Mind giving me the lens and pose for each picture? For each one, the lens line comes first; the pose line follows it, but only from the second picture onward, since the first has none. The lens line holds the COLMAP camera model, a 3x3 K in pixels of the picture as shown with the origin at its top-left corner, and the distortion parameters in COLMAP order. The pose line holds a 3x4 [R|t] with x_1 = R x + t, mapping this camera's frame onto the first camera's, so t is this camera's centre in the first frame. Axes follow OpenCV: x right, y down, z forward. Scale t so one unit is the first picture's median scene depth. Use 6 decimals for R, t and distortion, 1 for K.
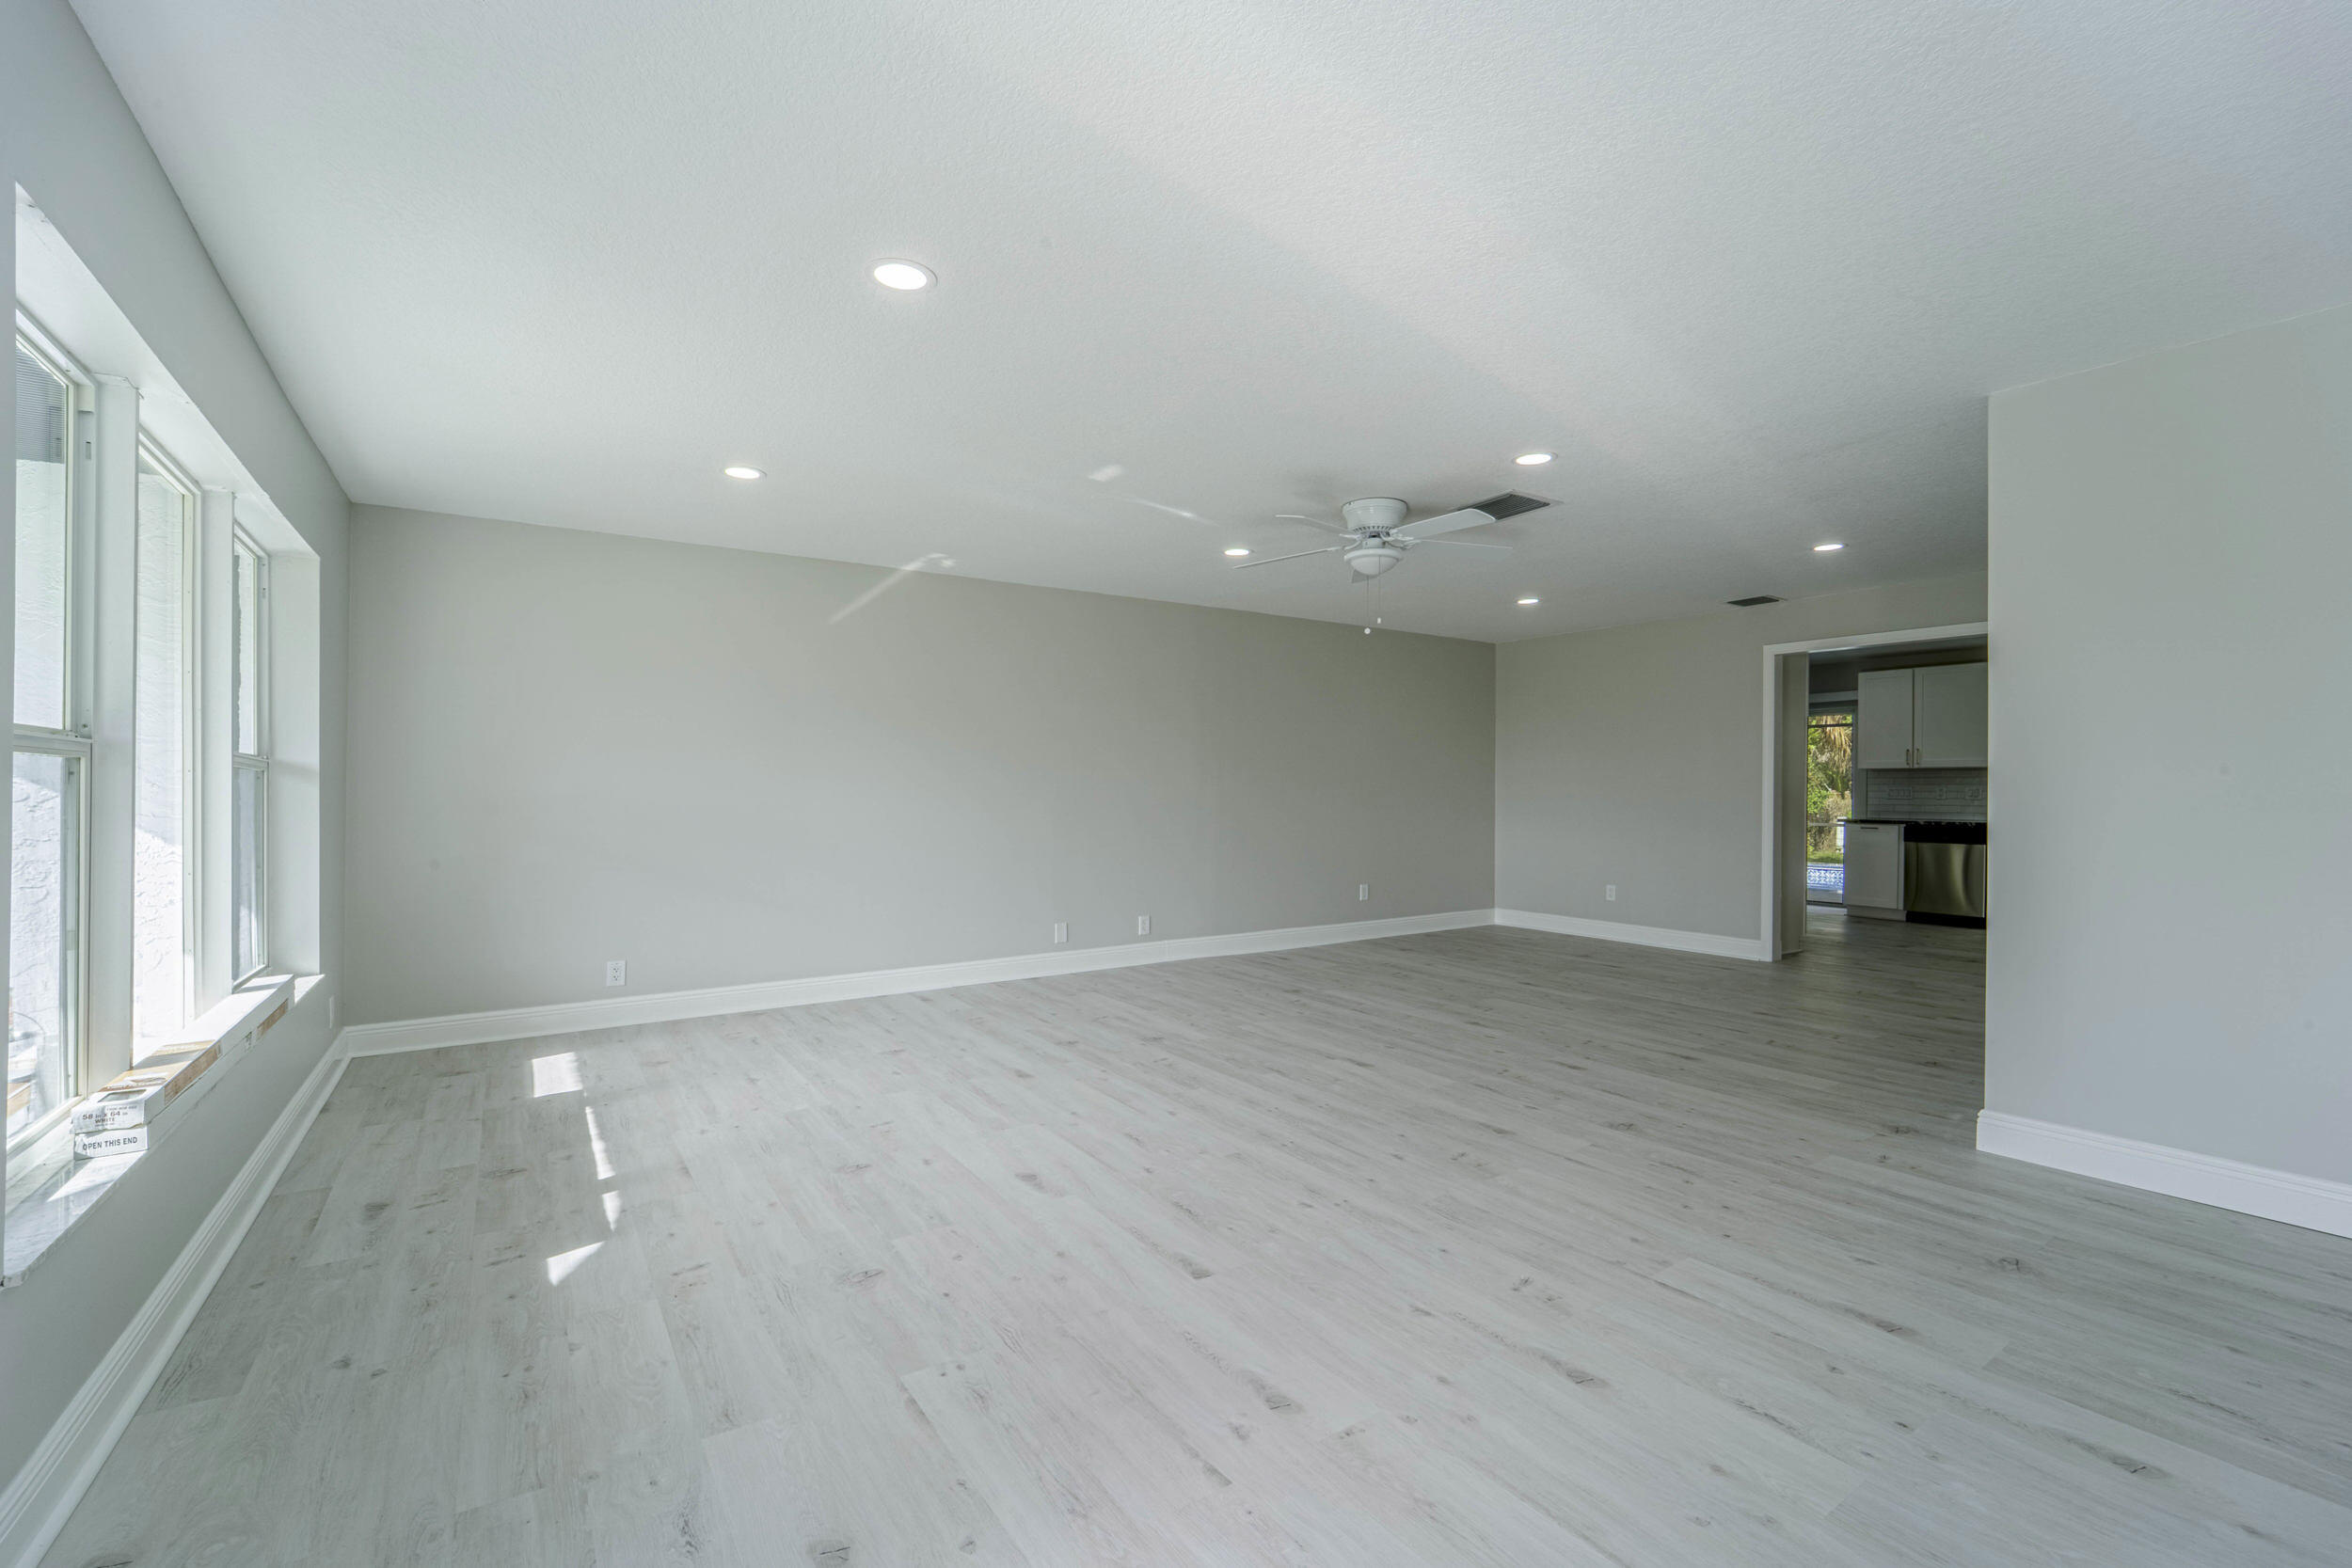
lens RADIAL K [[994.3, 0, 1145.5], [0, 994.3, 792.9], [0, 0, 1]] dist [-0.027120, -0.000199]
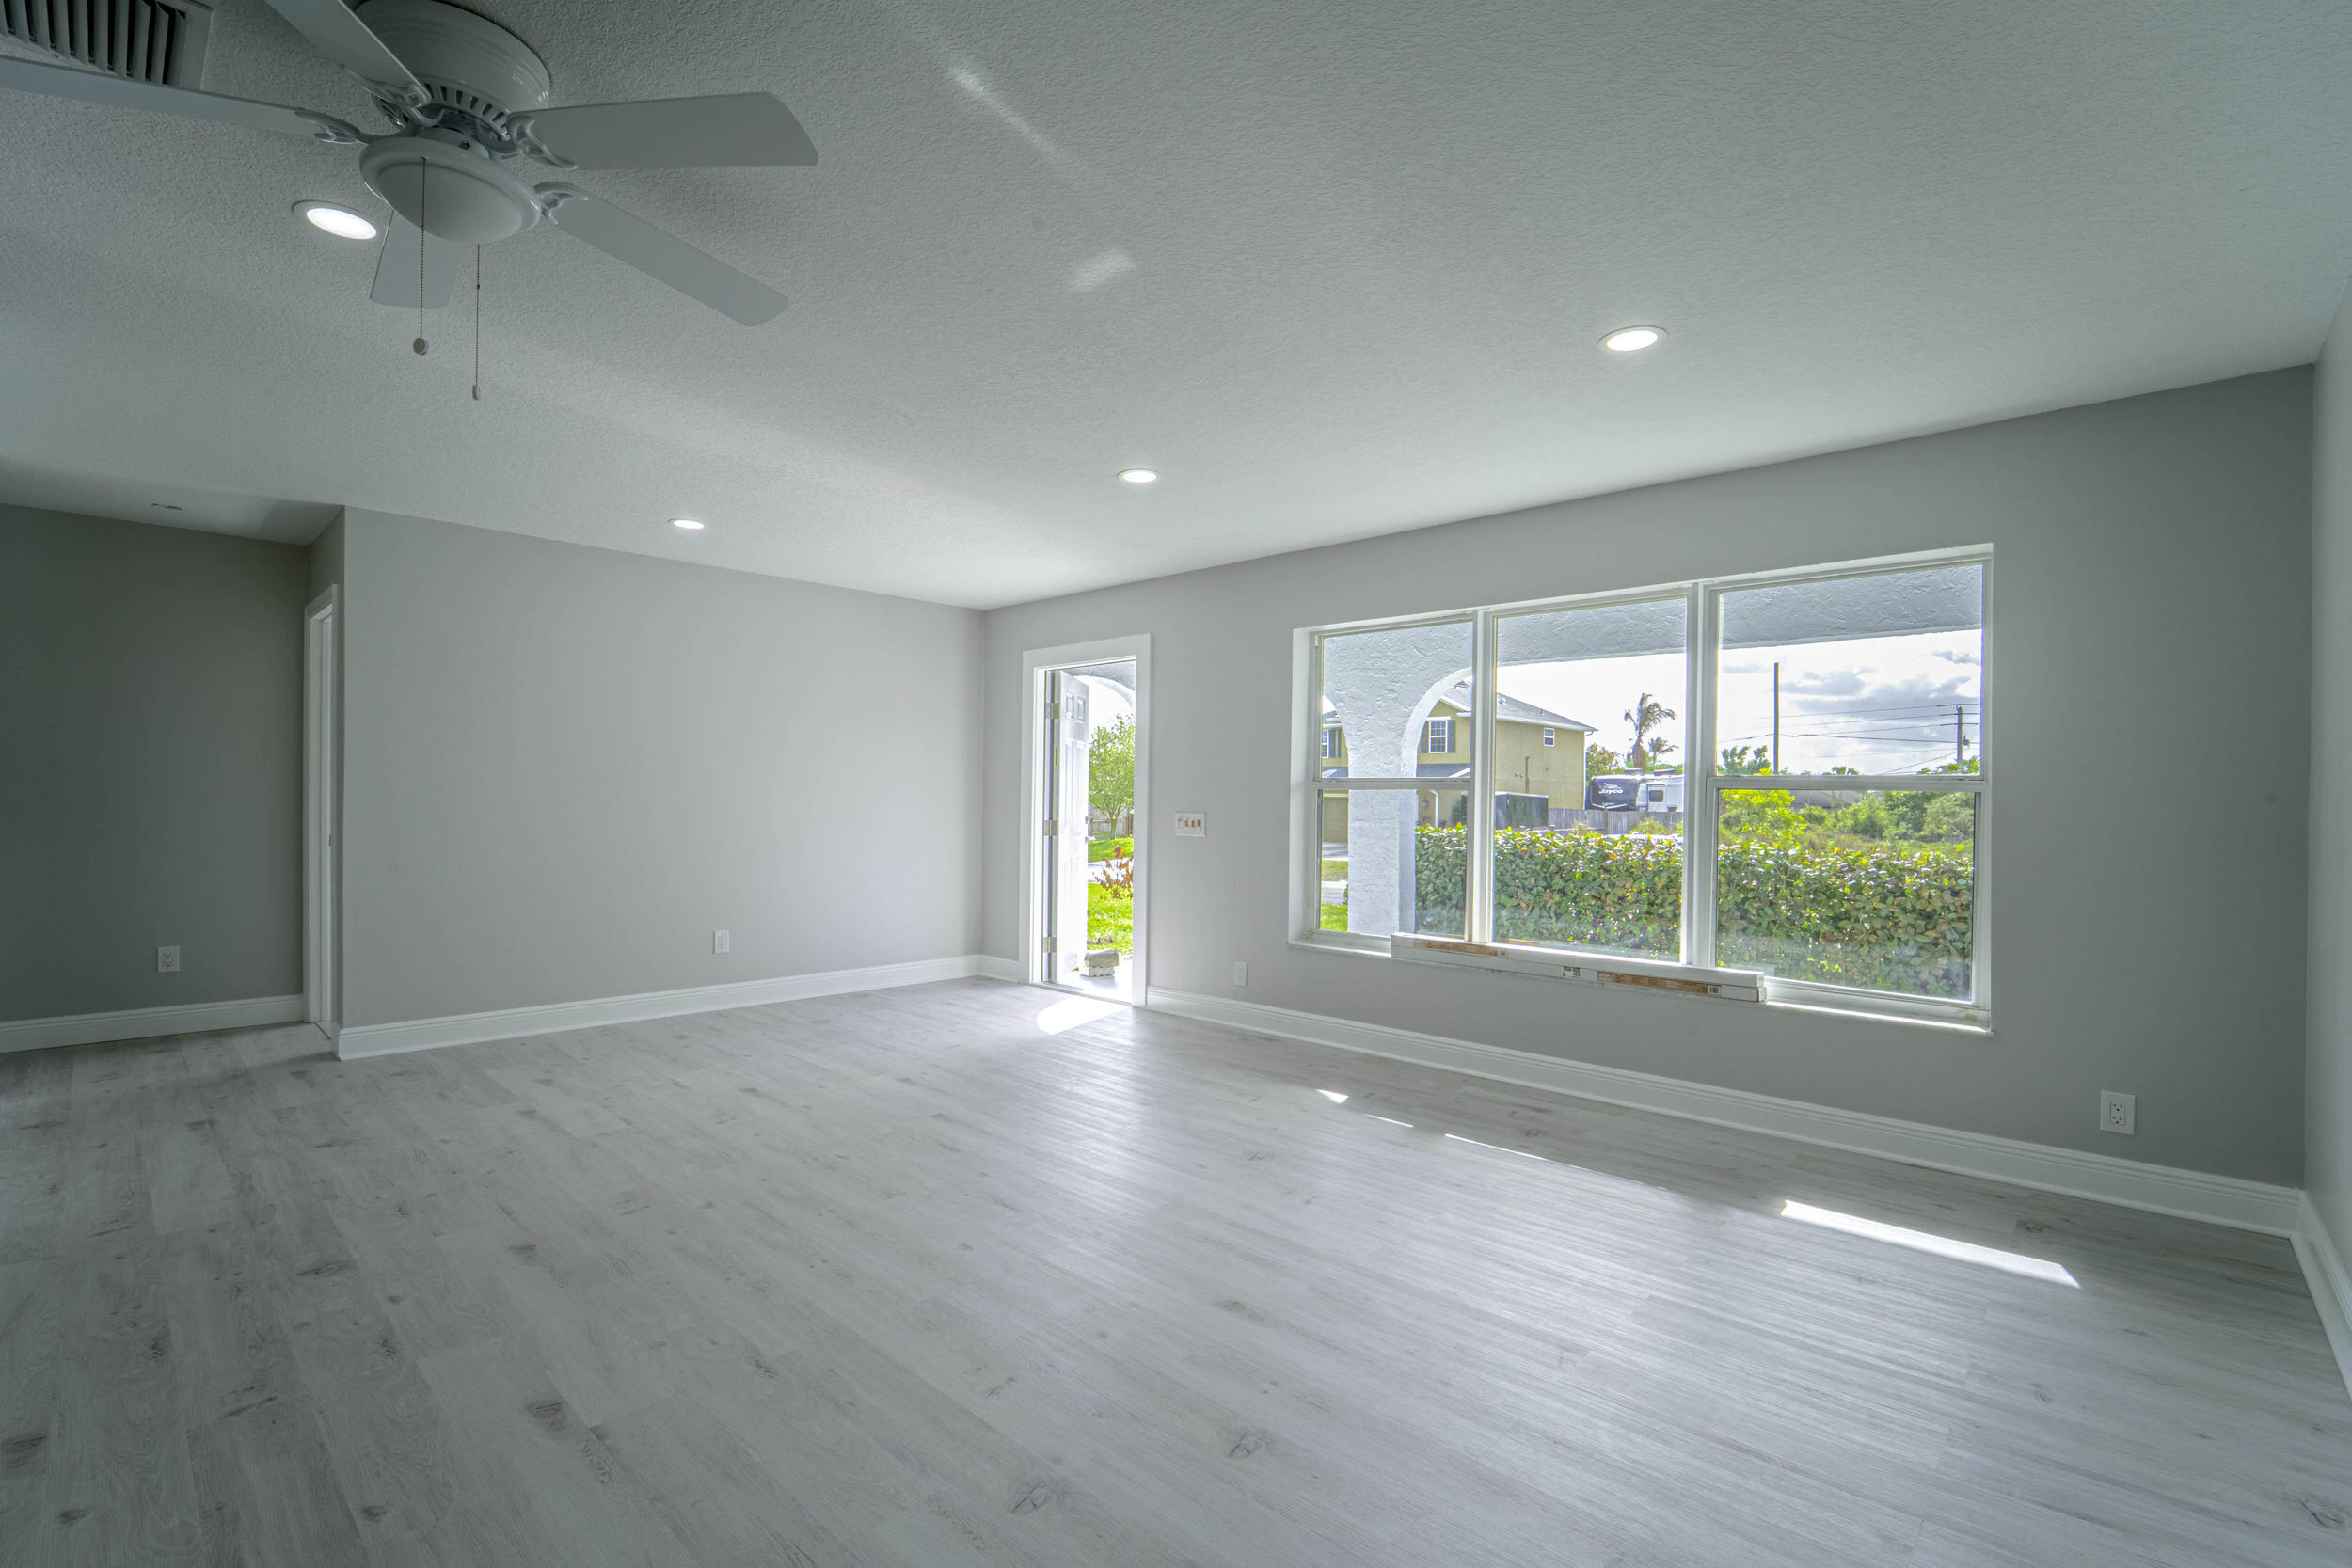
lens RADIAL K [[994.3, 0, 1145.5], [0, 994.3, 792.9], [0, 0, 1]] dist [-0.027120, -0.000199]
pose [[-0.972771, -0.013718, -0.231364, 0.086730], [-0.012693, 0.999902, -0.005919, -0.010782], [0.231423, -0.002821, -0.972849, 2.129822]]
